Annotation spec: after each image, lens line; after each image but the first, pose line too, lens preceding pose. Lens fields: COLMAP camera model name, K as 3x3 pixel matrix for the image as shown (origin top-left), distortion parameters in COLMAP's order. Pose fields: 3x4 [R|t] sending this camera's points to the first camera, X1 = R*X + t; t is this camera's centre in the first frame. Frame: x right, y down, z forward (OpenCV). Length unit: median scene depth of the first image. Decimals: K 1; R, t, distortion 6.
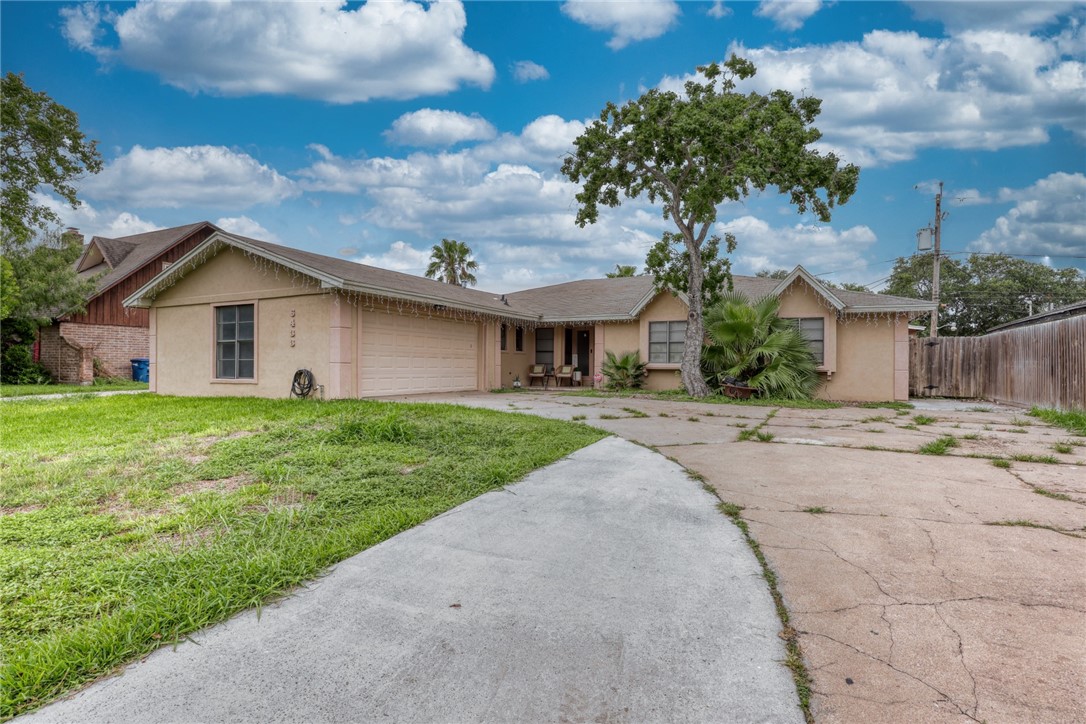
lens RADIAL K [[546.2, 0, 540.2], [0, 546.2, 362.9], [0, 0, 1]] dist [-0.000113, -0.000109]
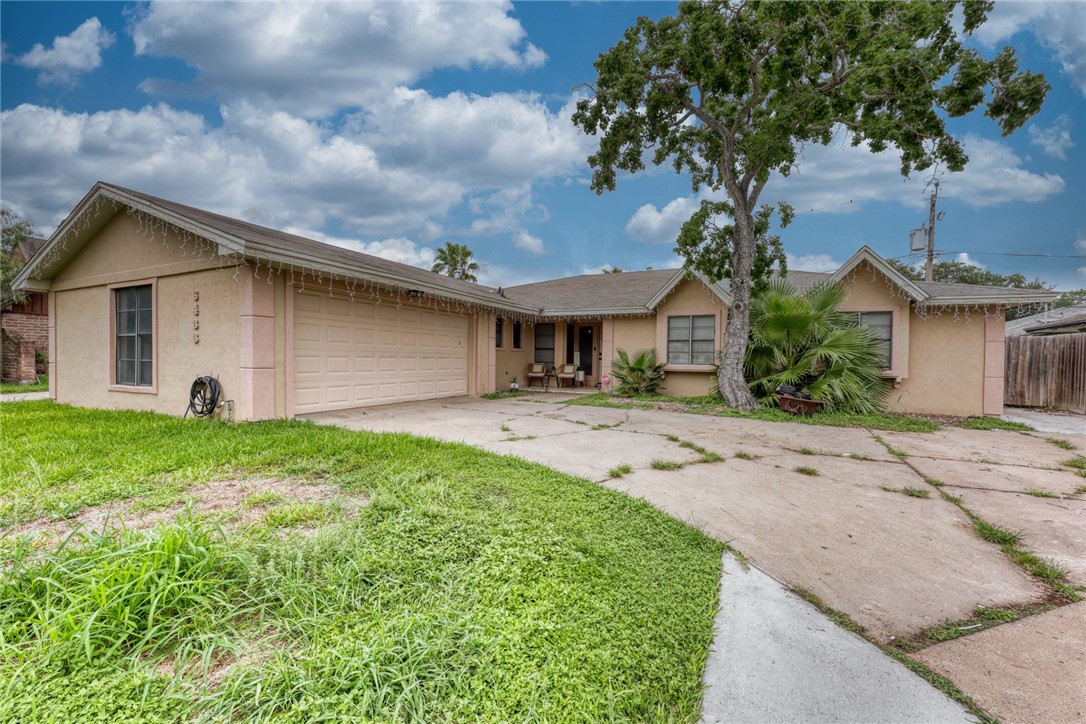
lens RADIAL K [[442.9, 0, 542.5], [0, 442.9, 361.2], [0, 0, 1]] dist [0.001737, 0.000476]
pose [[0.999758, 0.006096, 0.021147, -0.015306], [-0.006409, 0.999870, 0.014765, -0.015554], [-0.021054, -0.014897, 0.999667, 0.352732]]
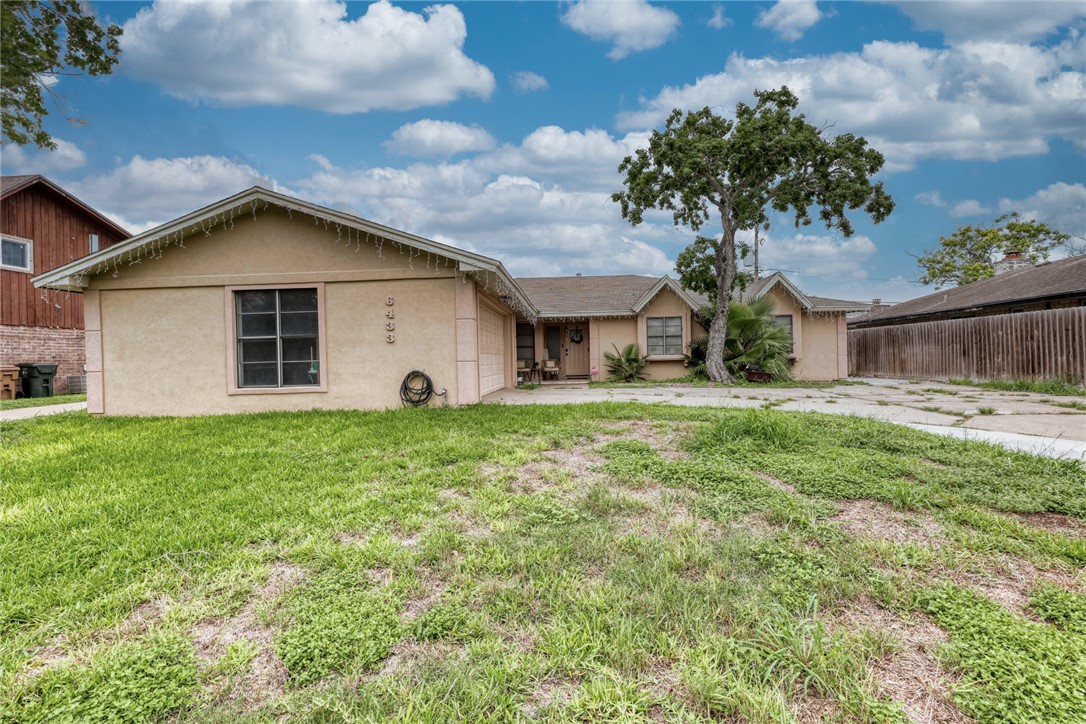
lens RADIAL K [[492.0, 0, 546.9], [0, 492.0, 361.0], [0, 0, 1]] dist [0.001723, 0.000231]
pose [[0.911103, -0.027943, 0.411230, -0.457462], [0.025671, 0.999609, 0.011048, -0.005016], [-0.411378, 0.000491, 0.911465, 0.210051]]
